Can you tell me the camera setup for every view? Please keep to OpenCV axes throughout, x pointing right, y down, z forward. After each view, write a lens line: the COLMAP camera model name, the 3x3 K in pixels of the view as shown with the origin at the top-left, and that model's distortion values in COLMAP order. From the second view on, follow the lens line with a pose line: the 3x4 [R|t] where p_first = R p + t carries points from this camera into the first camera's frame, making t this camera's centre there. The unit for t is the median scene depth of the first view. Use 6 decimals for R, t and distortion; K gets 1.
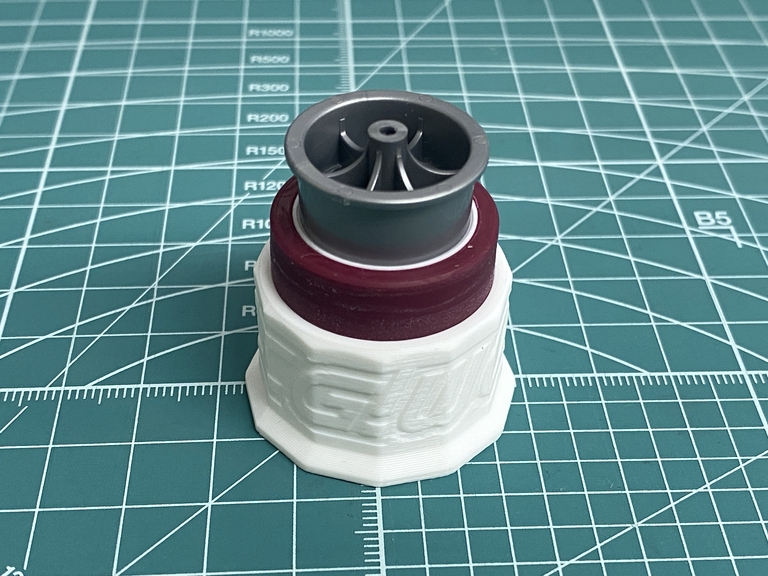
lens RADIAL K [[1209.7, 0, 380.4], [0, 1209.7, 286.9], [0, 0, 1]] dist [0.249968, -1.078275]
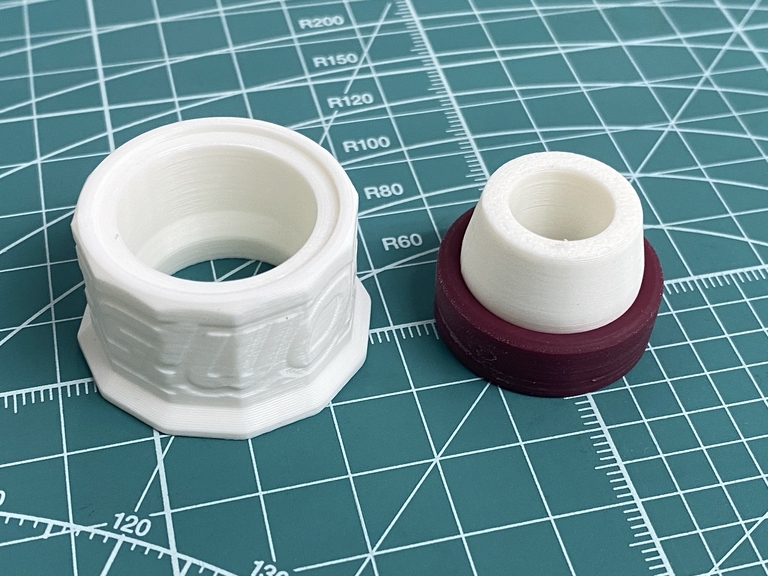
lens RADIAL K [[1220.1, 0, 384.0], [0, 1220.1, 288.0], [0, 0, 1]] dist [0.261802, -1.161204]
pose [[0.981606, -0.128689, 0.141031, -0.223692], [0.111061, 0.985734, 0.126467, -0.058954], [-0.155293, -0.108477, 0.981894, 0.065659]]
